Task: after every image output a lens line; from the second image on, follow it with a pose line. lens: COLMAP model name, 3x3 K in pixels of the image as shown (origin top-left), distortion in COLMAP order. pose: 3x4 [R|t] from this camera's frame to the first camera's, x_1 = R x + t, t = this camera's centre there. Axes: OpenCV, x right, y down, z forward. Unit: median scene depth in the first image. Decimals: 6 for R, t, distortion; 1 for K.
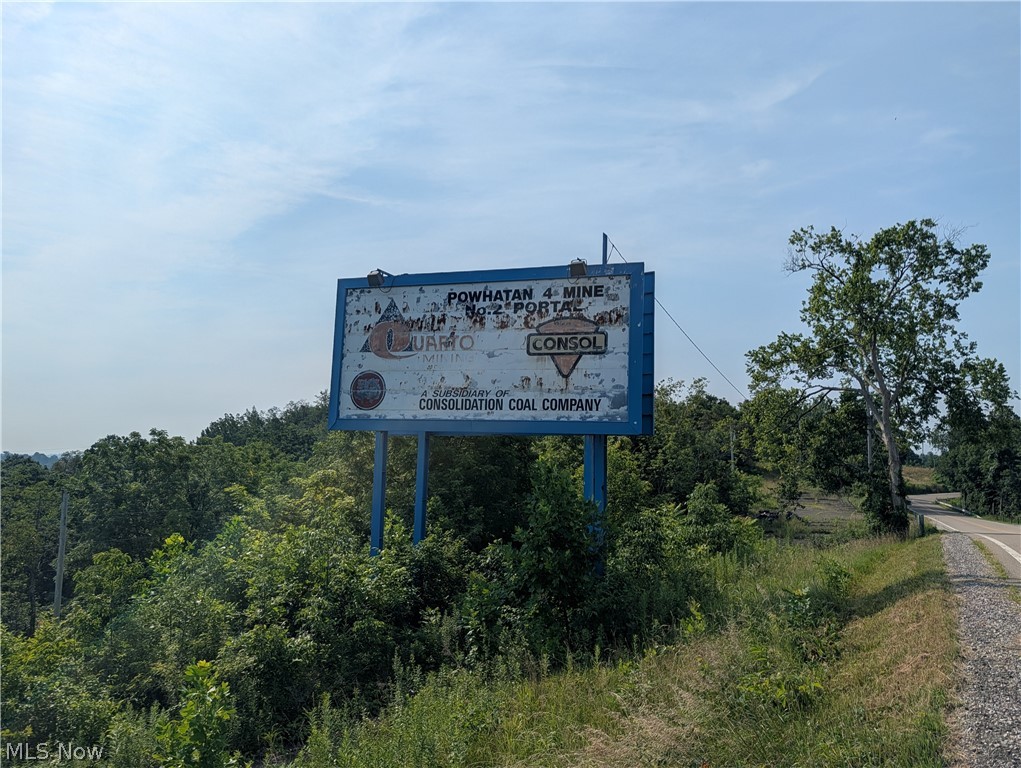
lens RADIAL K [[727.2, 0, 510.5], [0, 727.2, 384.0], [0, 0, 1]] dist [0.026127, -0.020986]
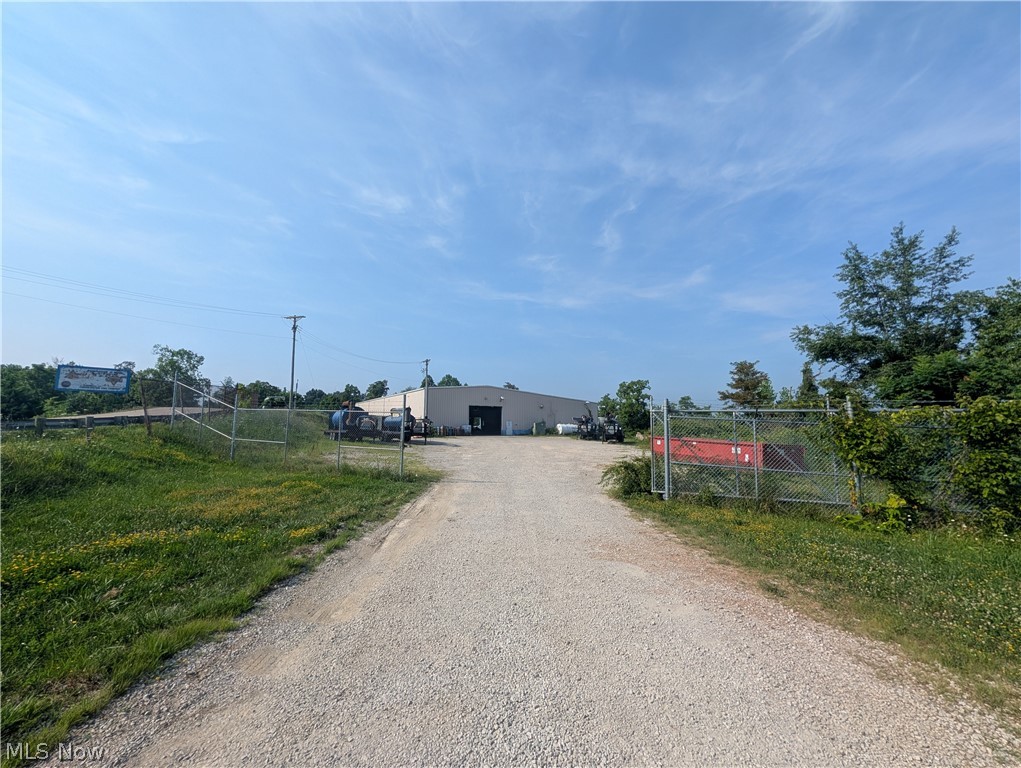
lens RADIAL K [[393.1, 0, 515.2], [0, 393.1, 389.6], [0, 0, 1]] dist [-0.000145, 0.000407]
pose [[0.419195, 0.051207, 0.906451, -1.573785], [-0.101482, 0.994794, -0.009266, -0.289975], [-0.902207, -0.088104, 0.422209, -3.725563]]
